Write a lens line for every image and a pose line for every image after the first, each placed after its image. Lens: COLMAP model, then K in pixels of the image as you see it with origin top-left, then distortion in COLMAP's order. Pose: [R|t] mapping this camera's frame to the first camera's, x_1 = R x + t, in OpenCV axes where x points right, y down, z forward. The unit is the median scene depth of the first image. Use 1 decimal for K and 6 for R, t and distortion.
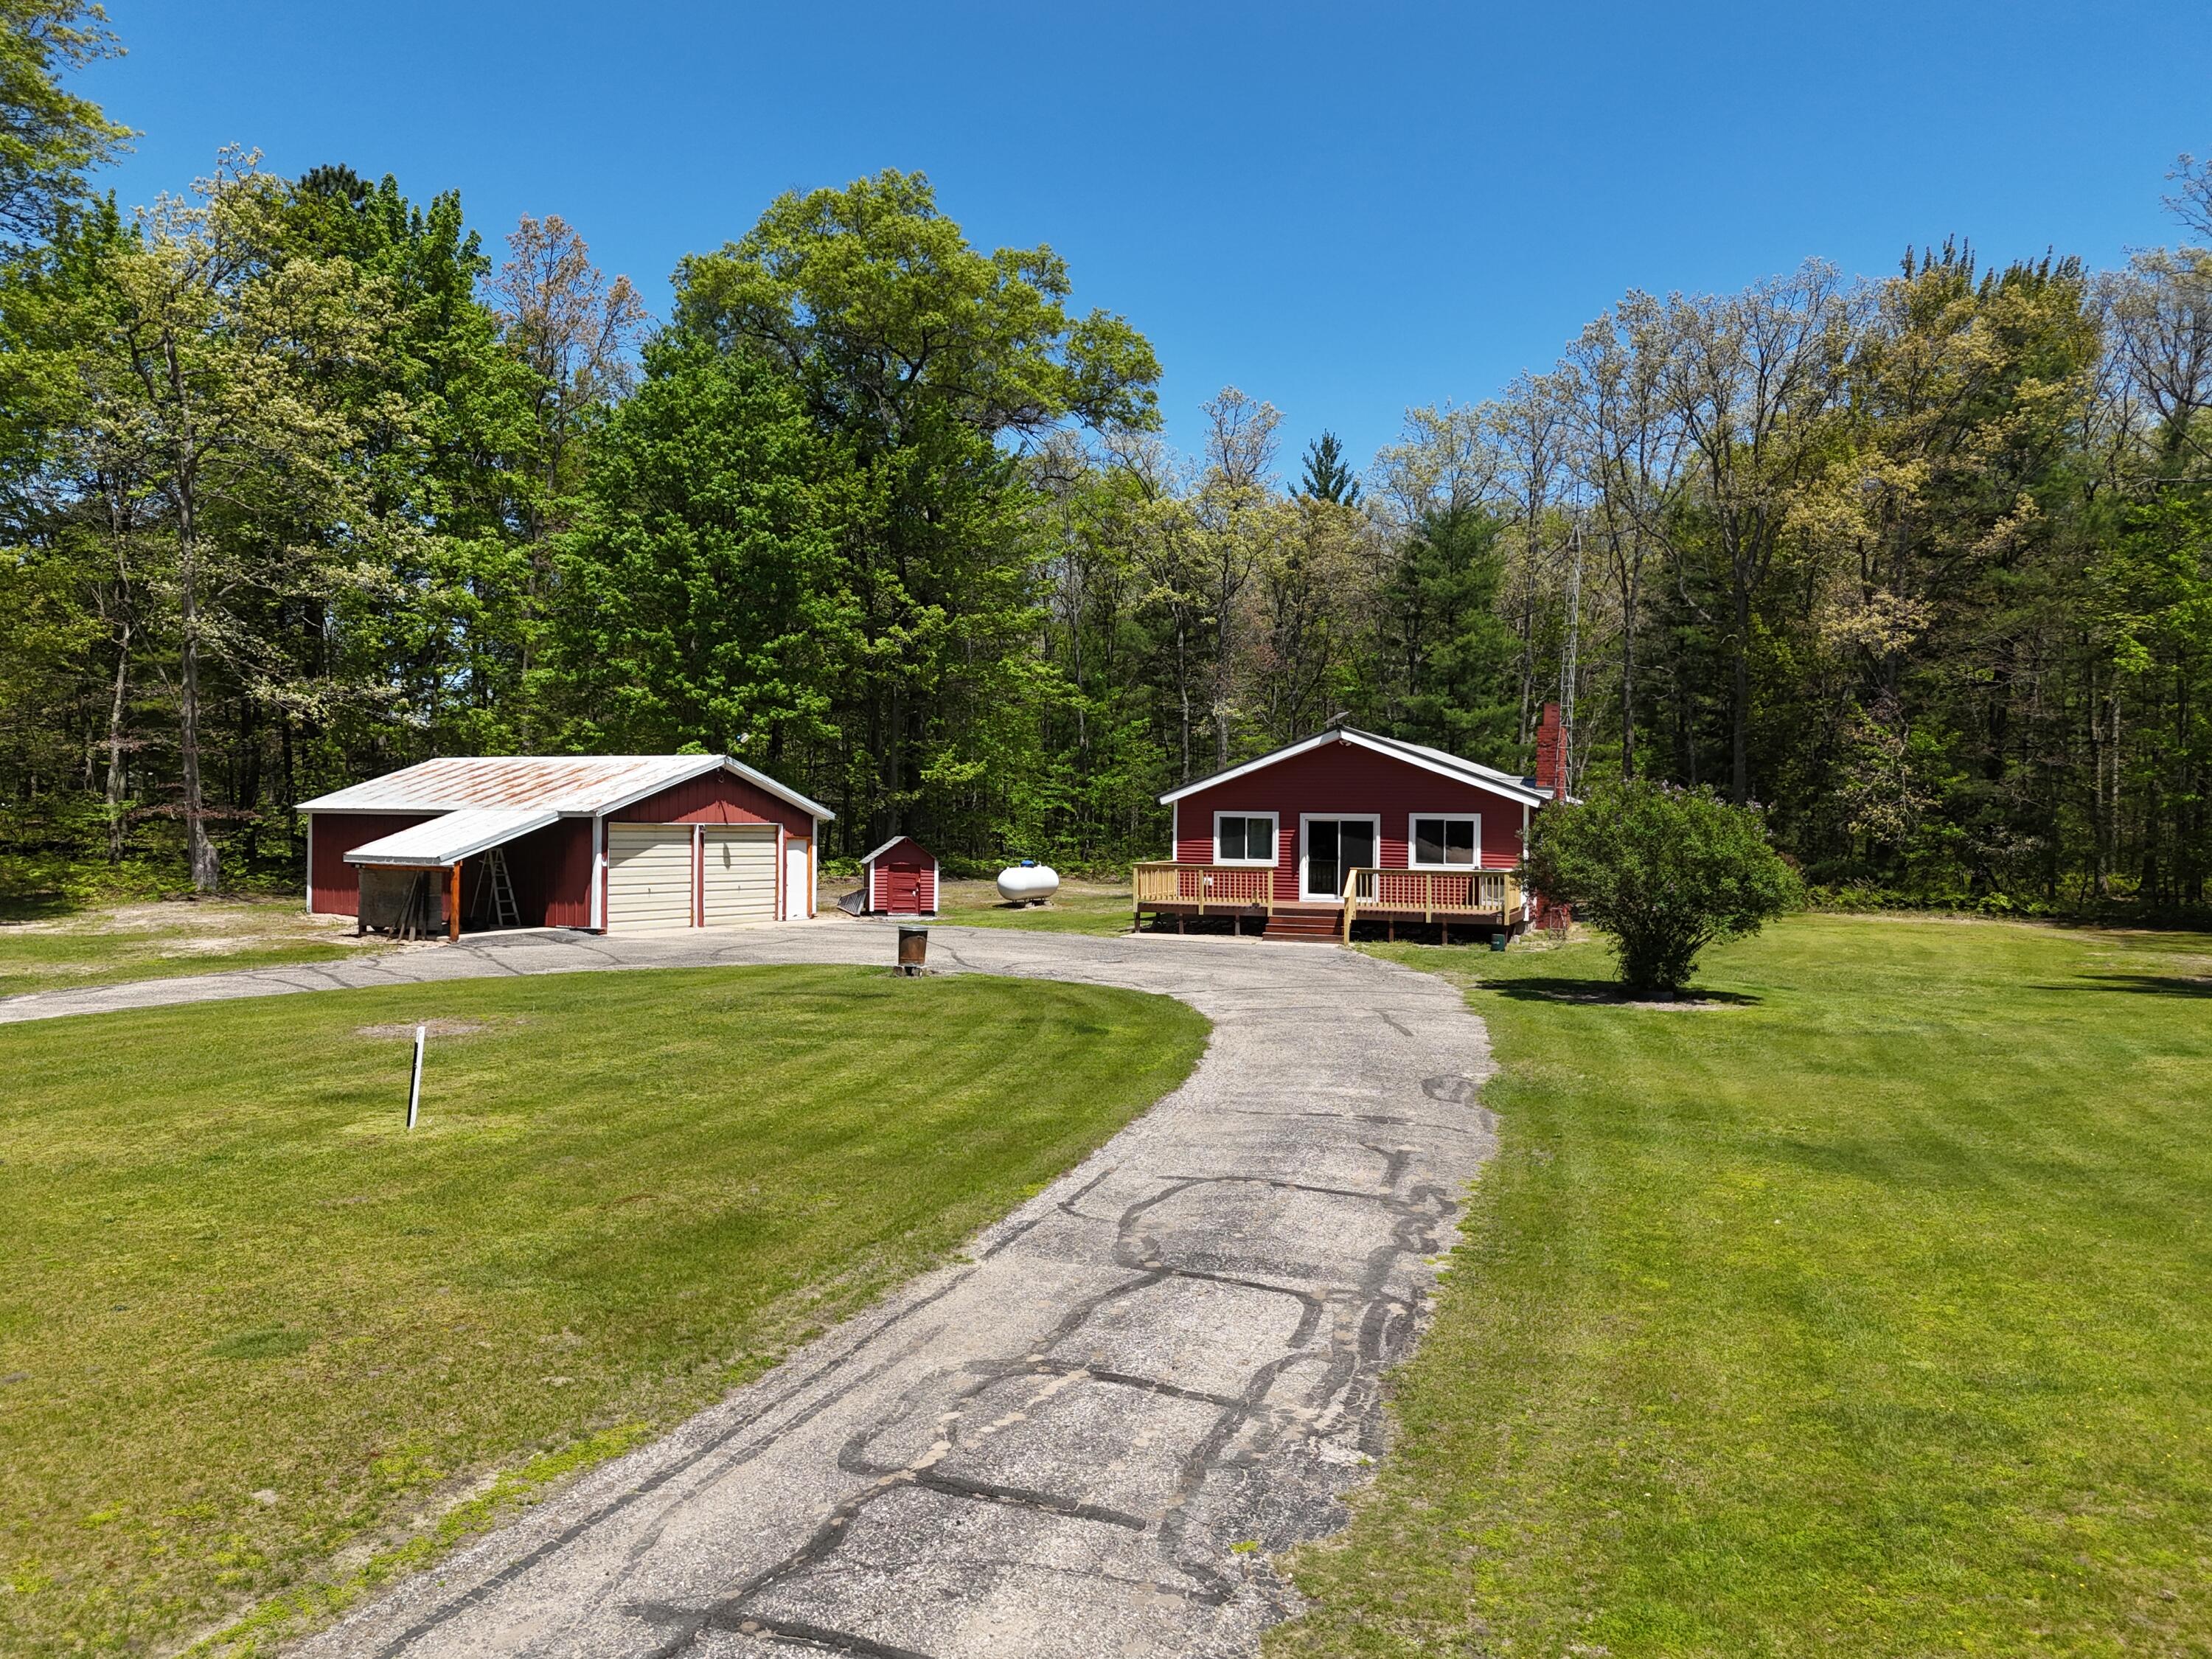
lens RADIAL K [[1627.5, 0, 1118.3], [0, 1627.5, 834.7], [0, 0, 1]] dist [0.079938, -0.064397]
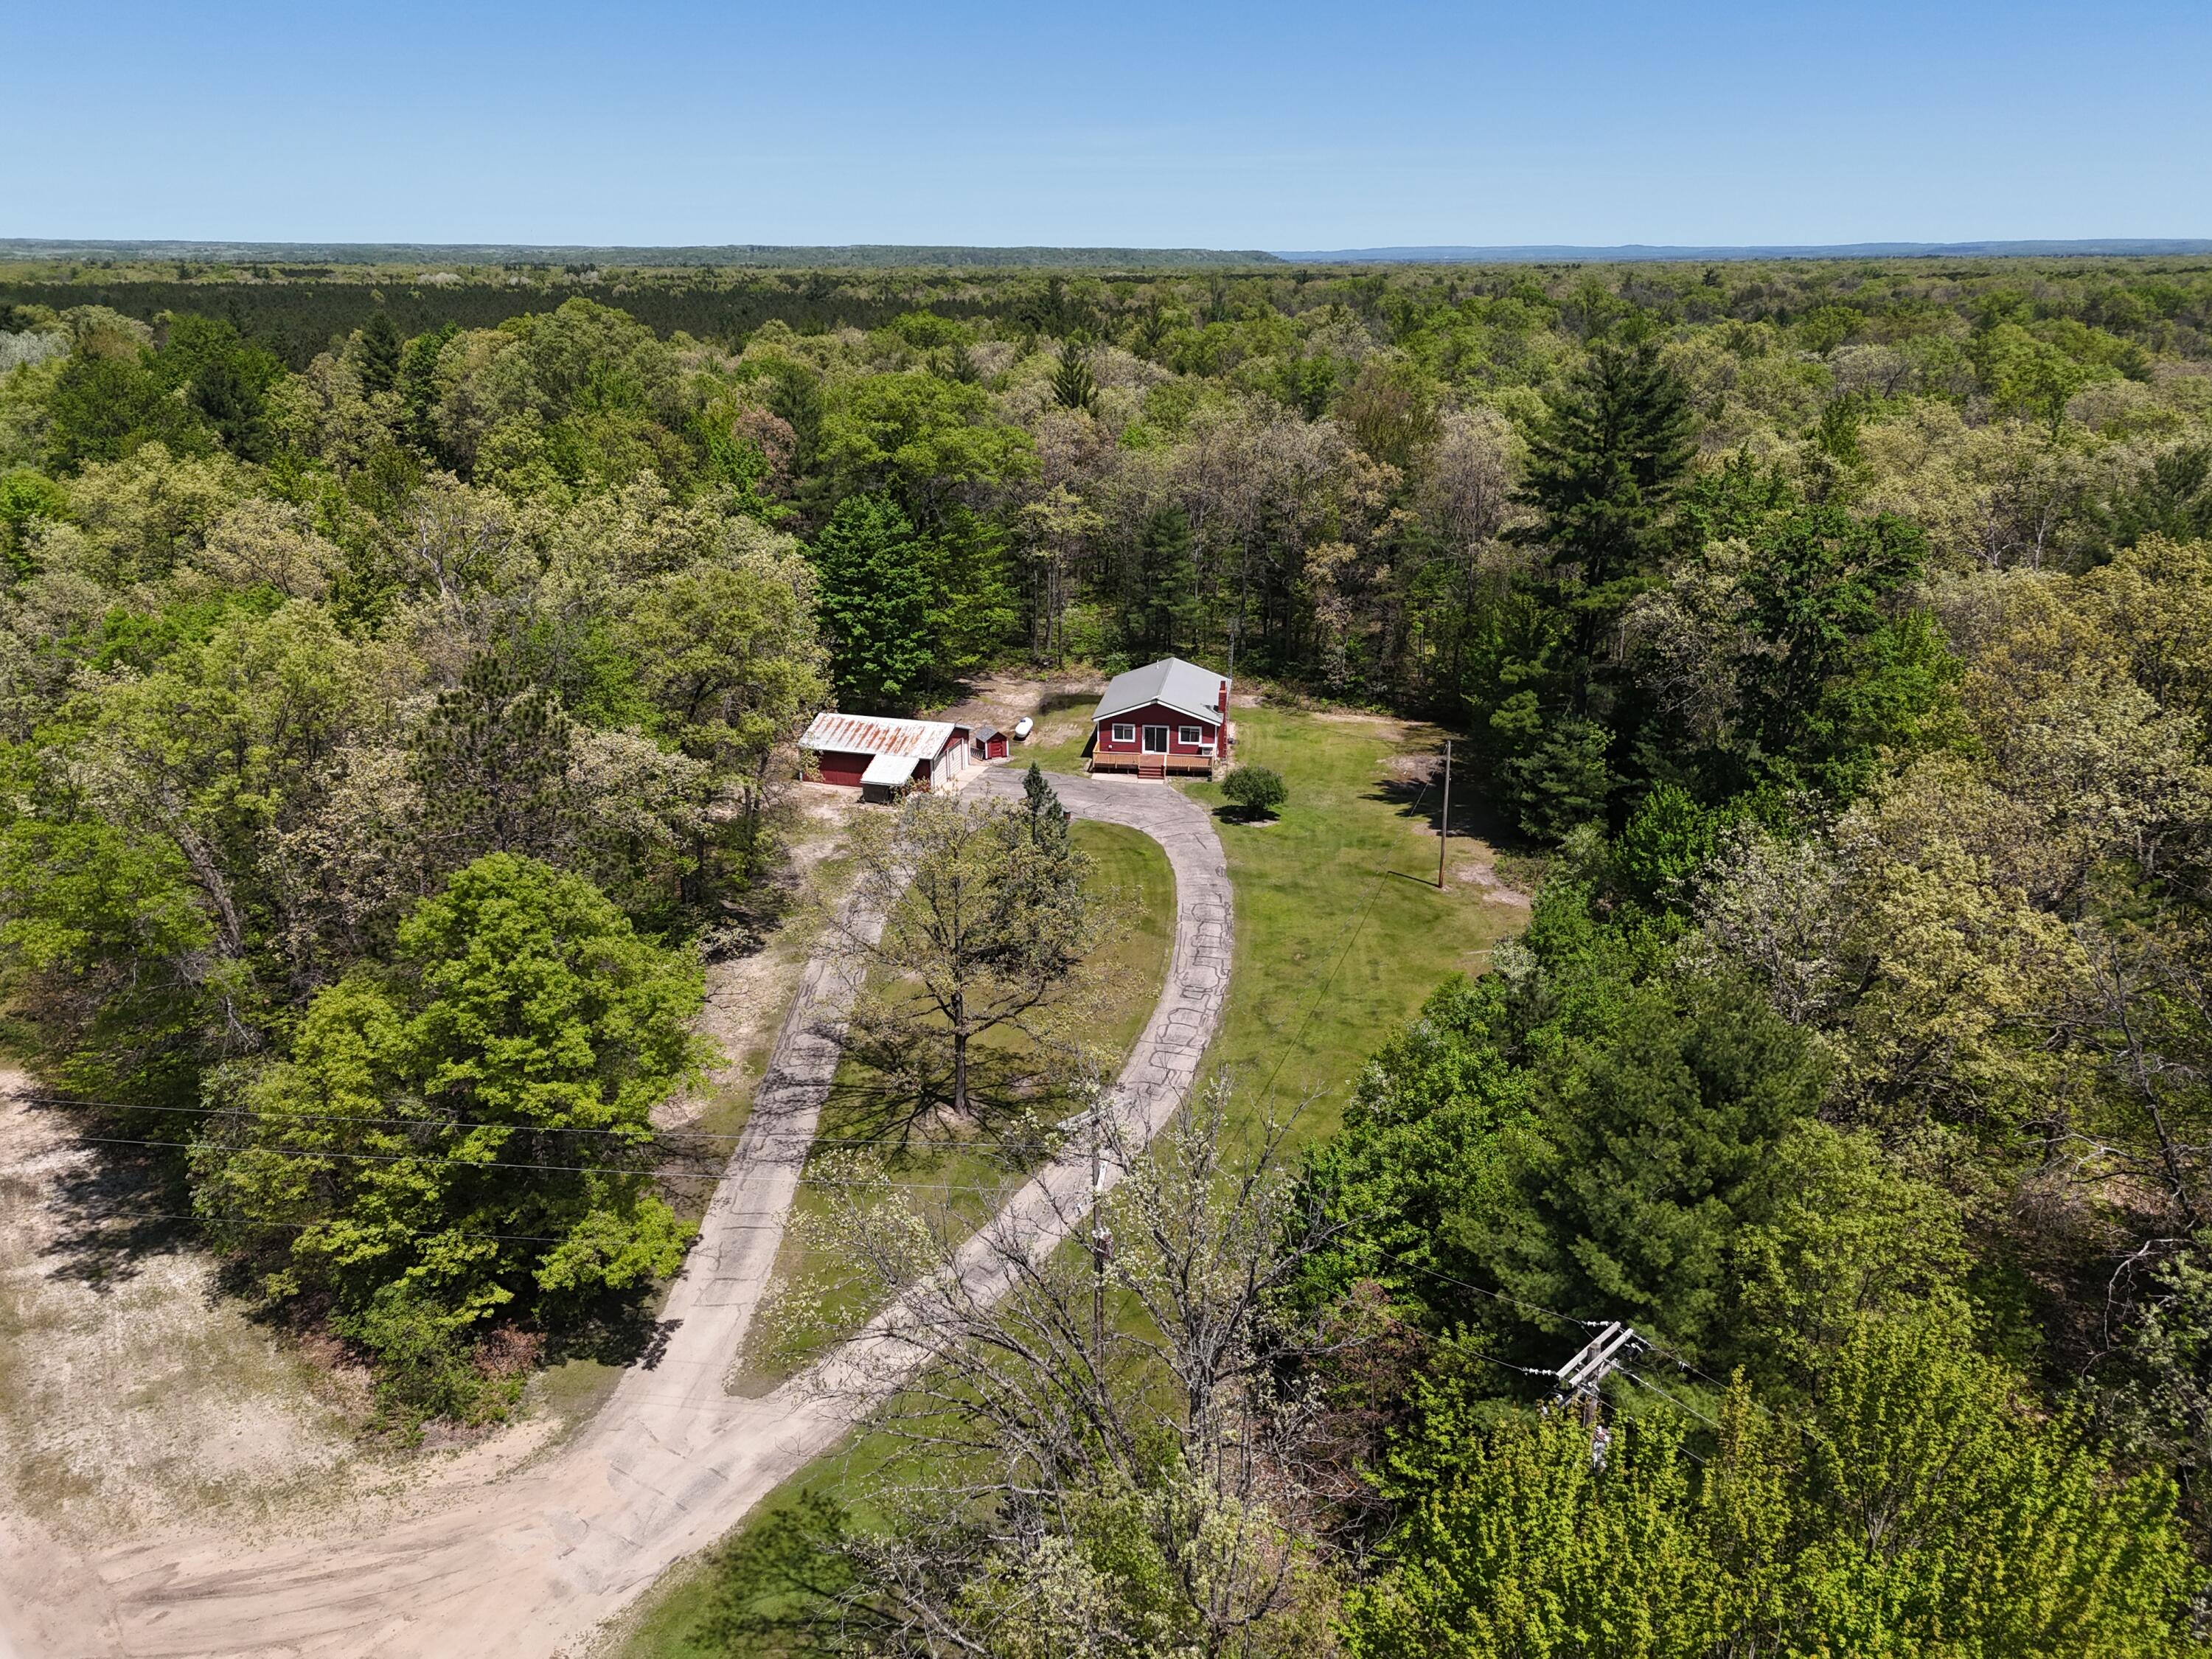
lens RADIAL K [[1627.5, 0, 1114.0], [0, 1627.5, 852.6], [0, 0, 1]] dist [0.079938, -0.064397]
pose [[0.972238, -0.092124, 0.215095, -0.571029], [0.013423, 0.939681, 0.341790, -0.772462], [-0.233608, -0.329414, 0.914830, -1.689547]]
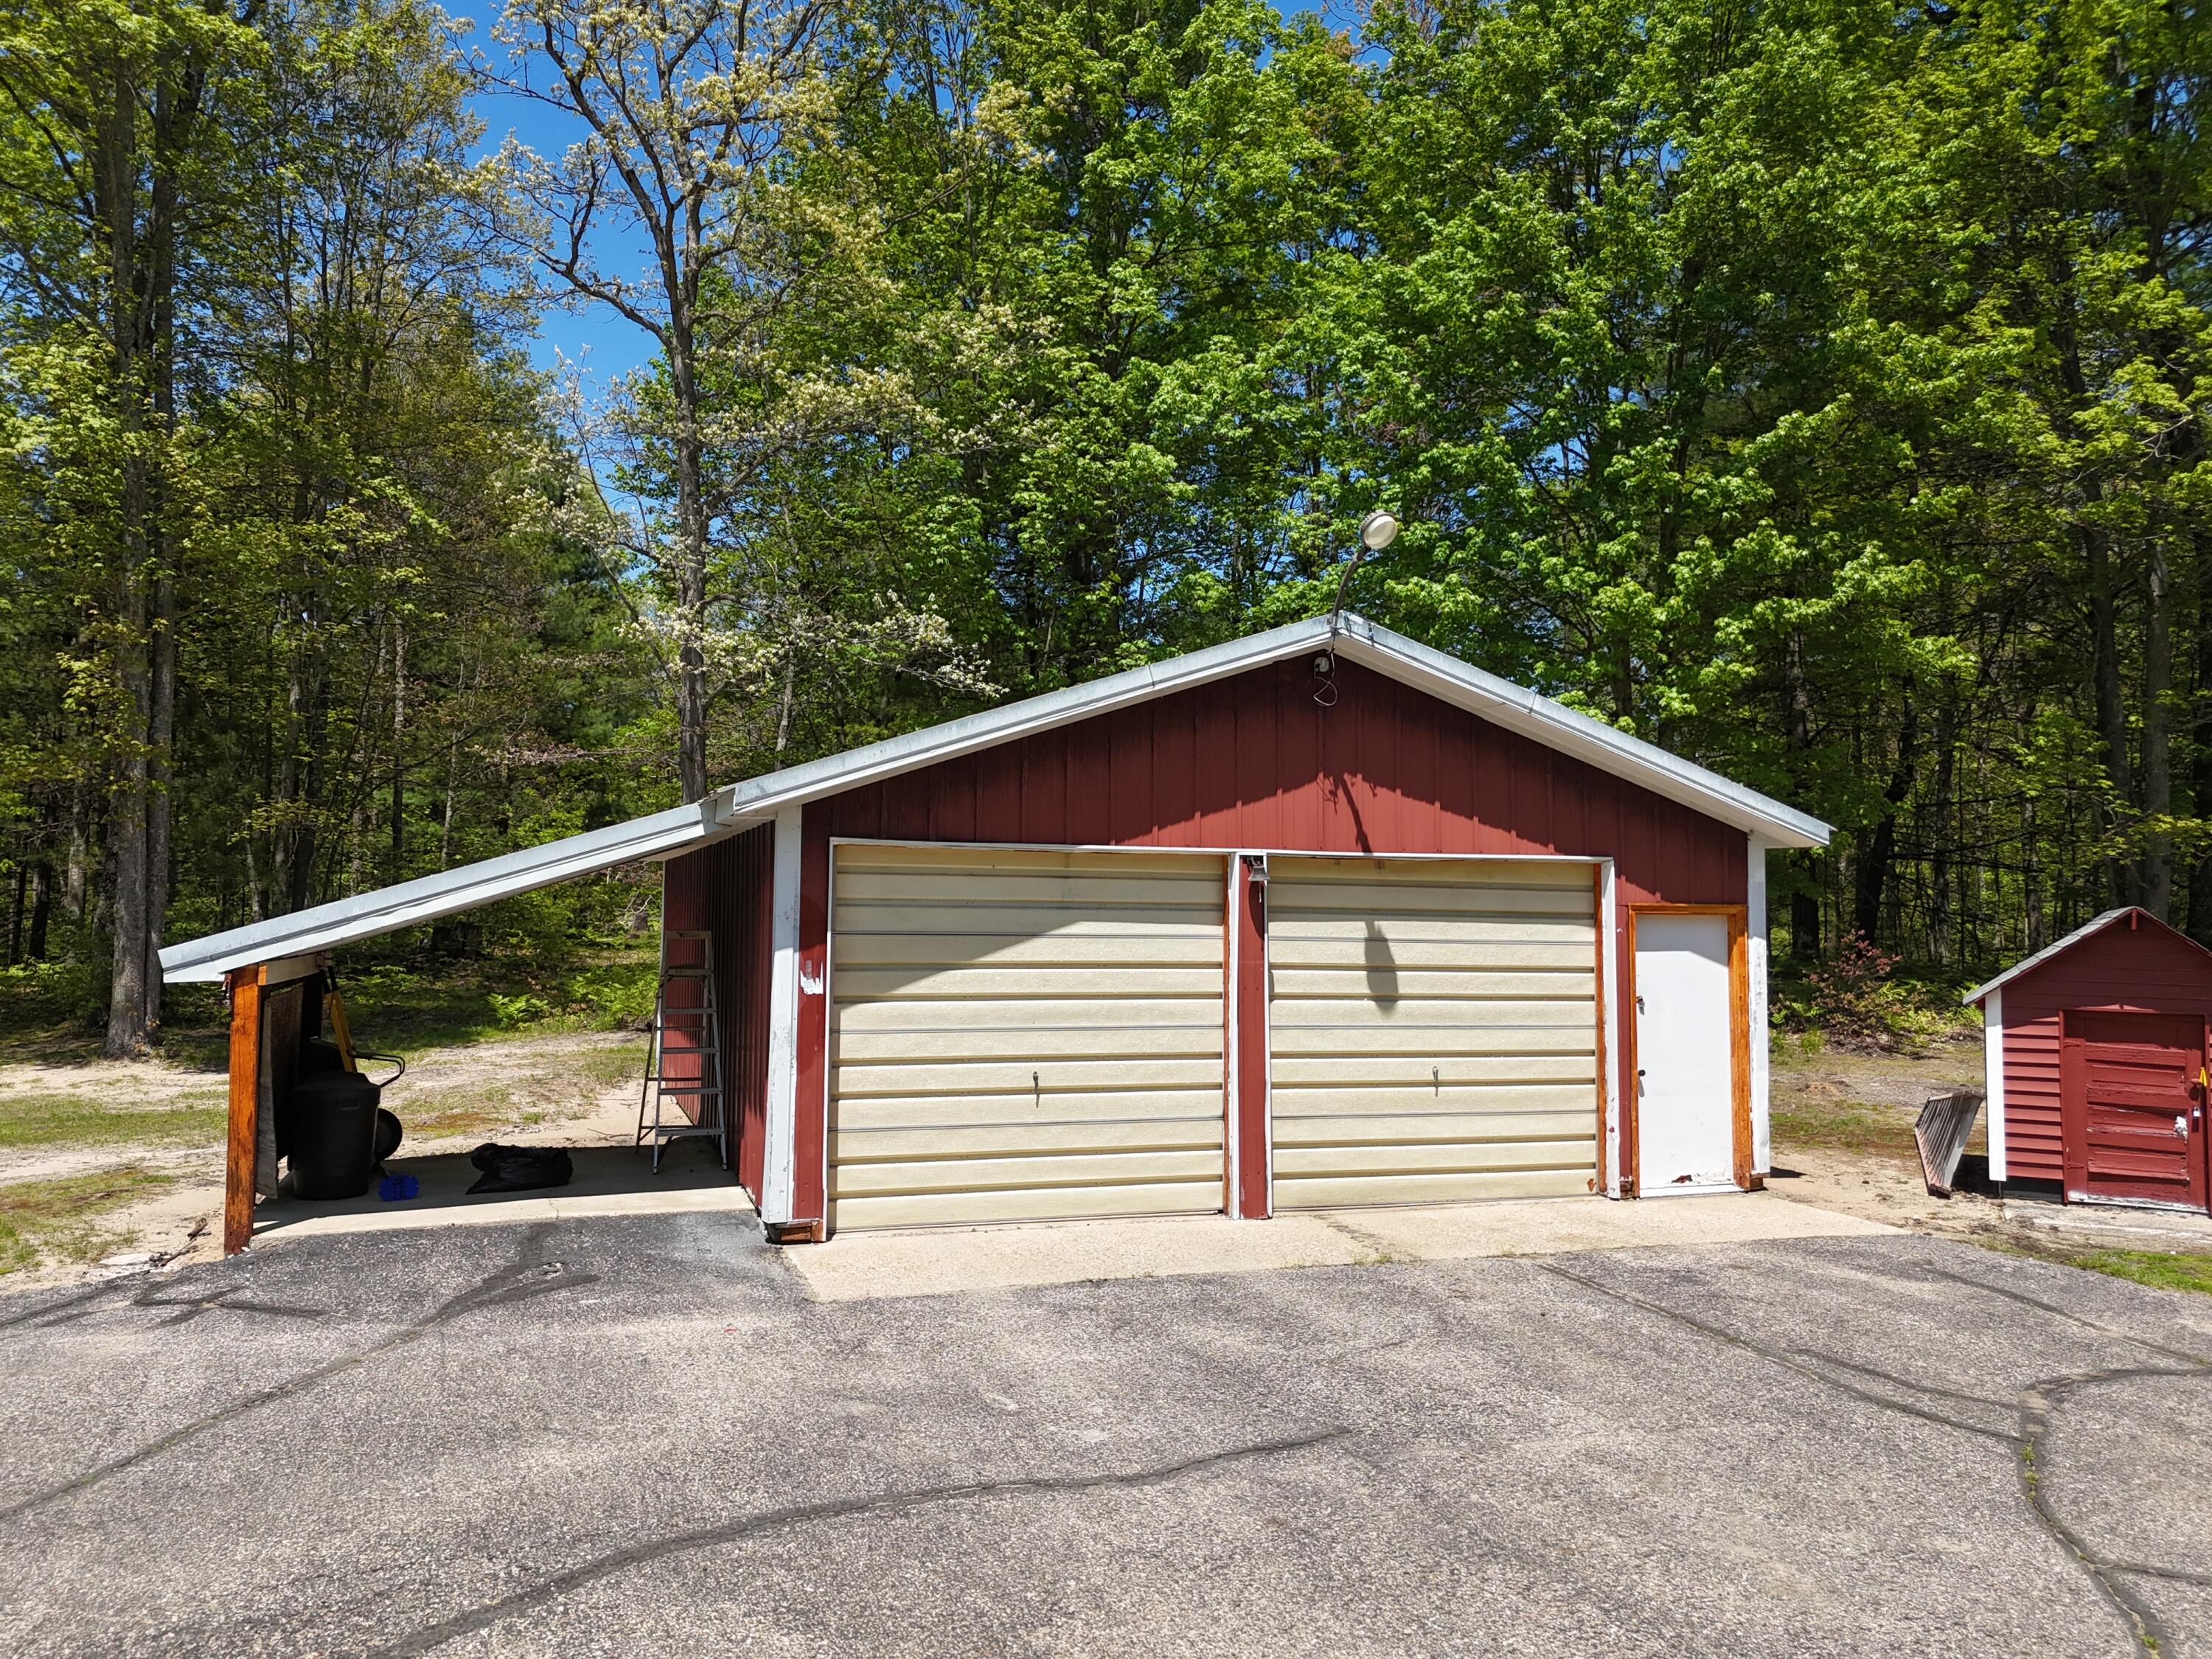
lens RADIAL K [[1627.5, 0, 1091.5], [0, 1627.5, 830.5], [0, 0, 1]] dist [0.079938, -0.064397]
pose [[0.741139, -0.037824, -0.670285, -0.078264], [-0.006365, 0.997971, -0.063353, 0.007431], [0.671321, 0.051220, 0.739395, 0.717539]]
